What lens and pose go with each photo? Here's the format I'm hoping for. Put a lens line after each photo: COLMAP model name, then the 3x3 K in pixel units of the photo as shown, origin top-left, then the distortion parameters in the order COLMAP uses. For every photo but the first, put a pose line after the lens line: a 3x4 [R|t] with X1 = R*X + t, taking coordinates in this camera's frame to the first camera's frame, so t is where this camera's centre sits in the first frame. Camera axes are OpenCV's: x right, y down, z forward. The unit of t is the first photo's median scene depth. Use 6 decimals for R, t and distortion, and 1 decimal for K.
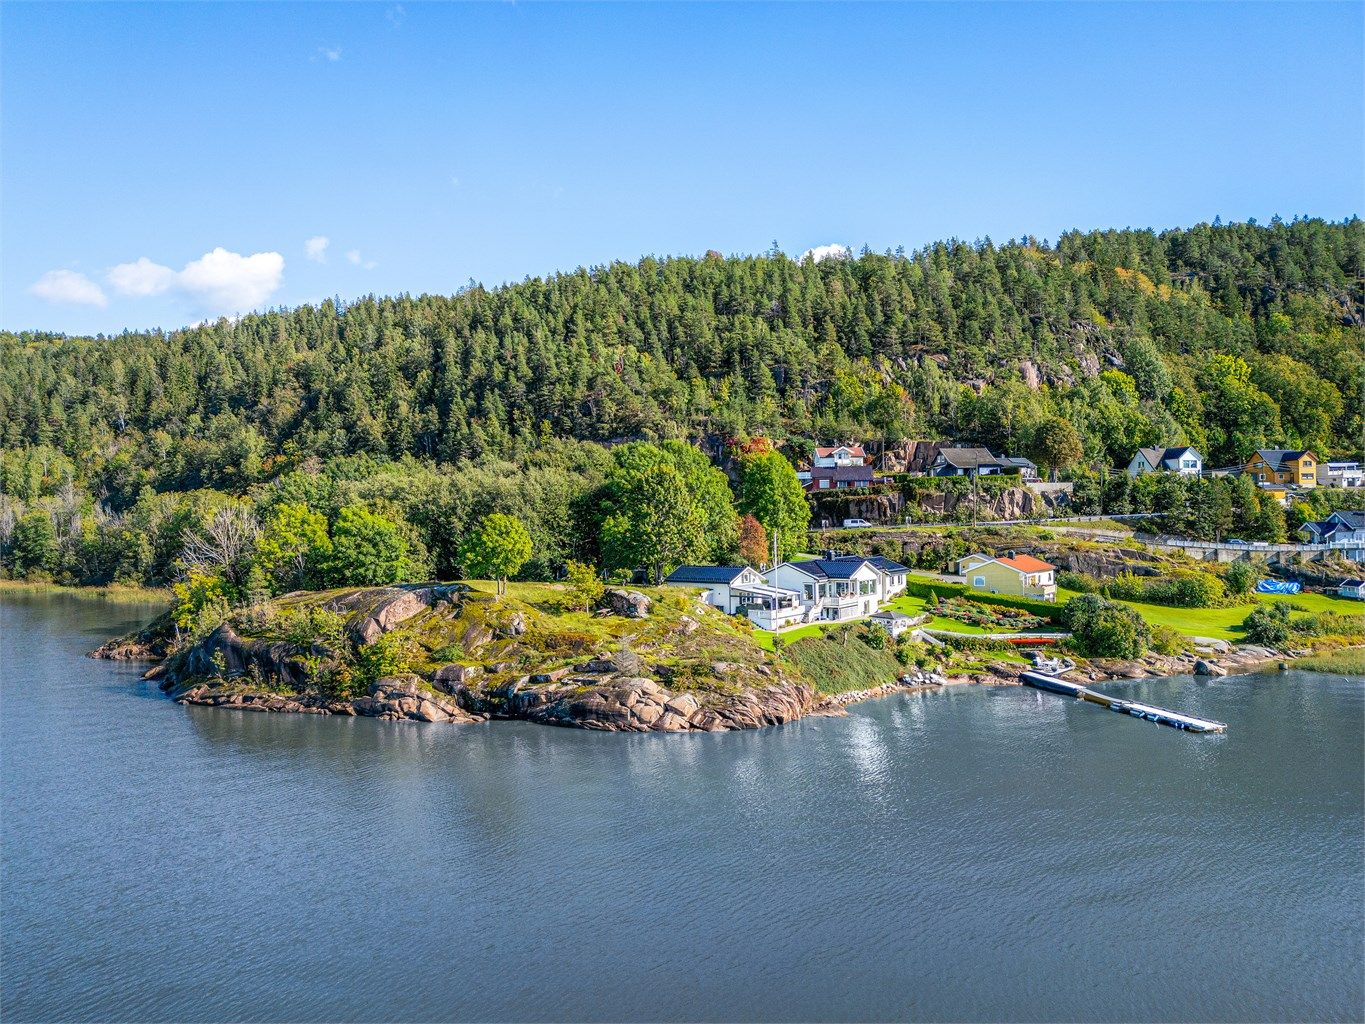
lens RADIAL K [[957.1, 0, 660.2], [0, 957.1, 511.0], [0, 0, 1]] dist [0.100343, -0.088213]
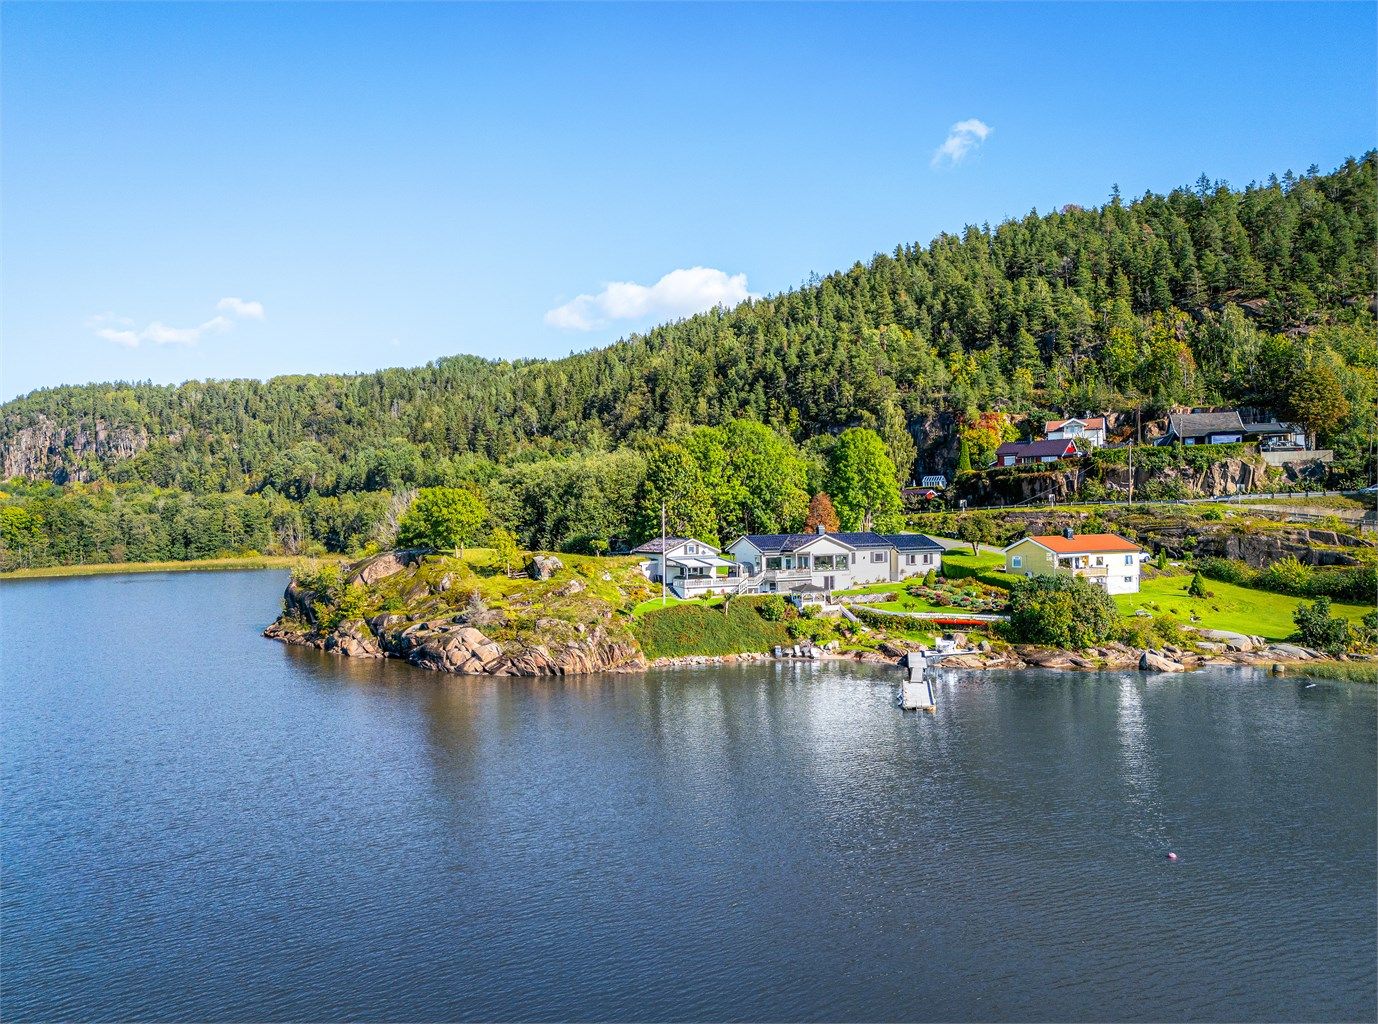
lens RADIAL K [[992.3, 0, 689.0], [0, 992.3, 512.0], [0, 0, 1]] dist [0.067224, -0.005674]
pose [[0.884869, -0.004969, -0.465813, 0.360932], [0.006020, 0.999982, 0.000767, 0.017781], [0.465800, -0.003483, 0.884883, 0.036339]]
